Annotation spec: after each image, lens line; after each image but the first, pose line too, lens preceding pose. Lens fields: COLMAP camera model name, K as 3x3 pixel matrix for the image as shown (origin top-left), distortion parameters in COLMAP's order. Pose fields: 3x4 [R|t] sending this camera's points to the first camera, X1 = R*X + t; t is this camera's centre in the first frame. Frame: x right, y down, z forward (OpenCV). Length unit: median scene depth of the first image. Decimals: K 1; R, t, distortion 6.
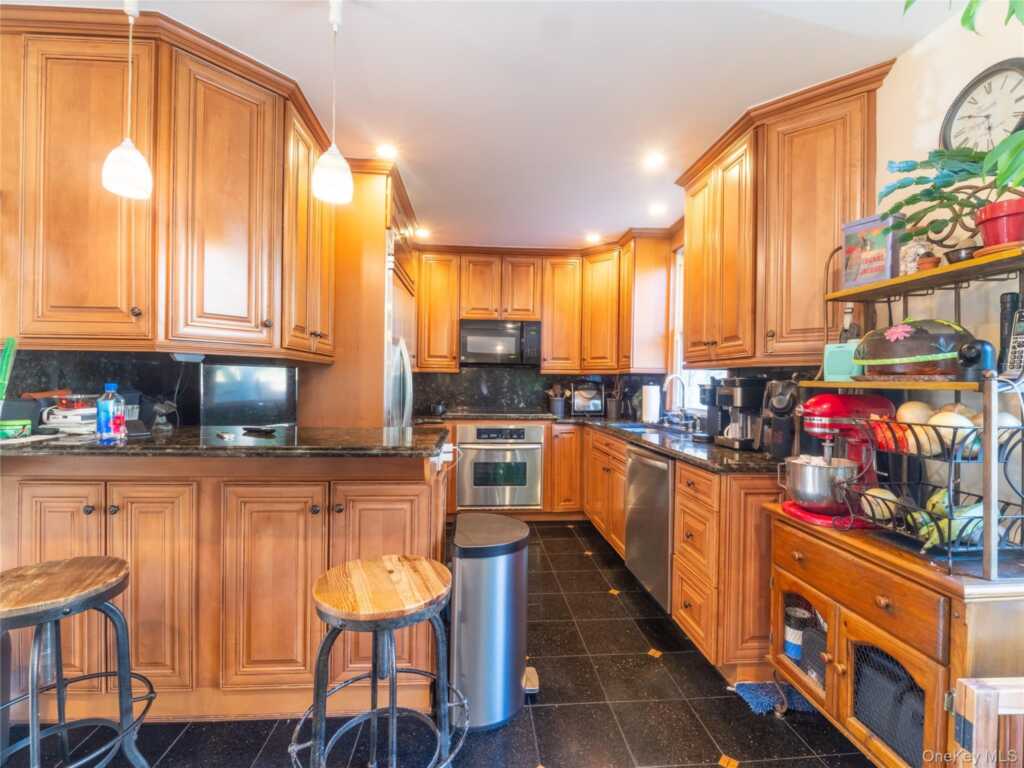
lens RADIAL K [[453.8, 0, 511.9], [0, 453.8, 384.2], [0, 0, 1]] dist [0.000639, 0.000012]
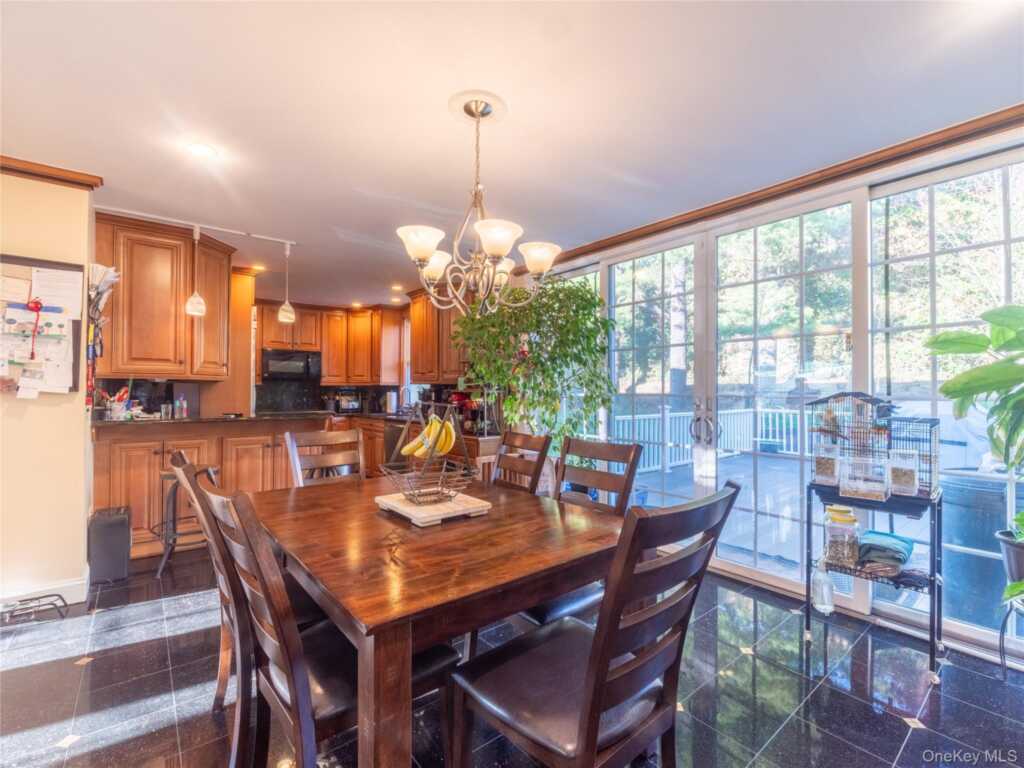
lens RADIAL K [[453.8, 0, 511.0], [0, 453.8, 387.5], [0, 0, 1]] dist [0.000639, 0.000012]
pose [[0.822043, -0.006565, 0.569387, -0.323023], [0.011311, 0.999924, -0.004801, -0.001681], [-0.569313, 0.010387, 0.822055, -0.733741]]
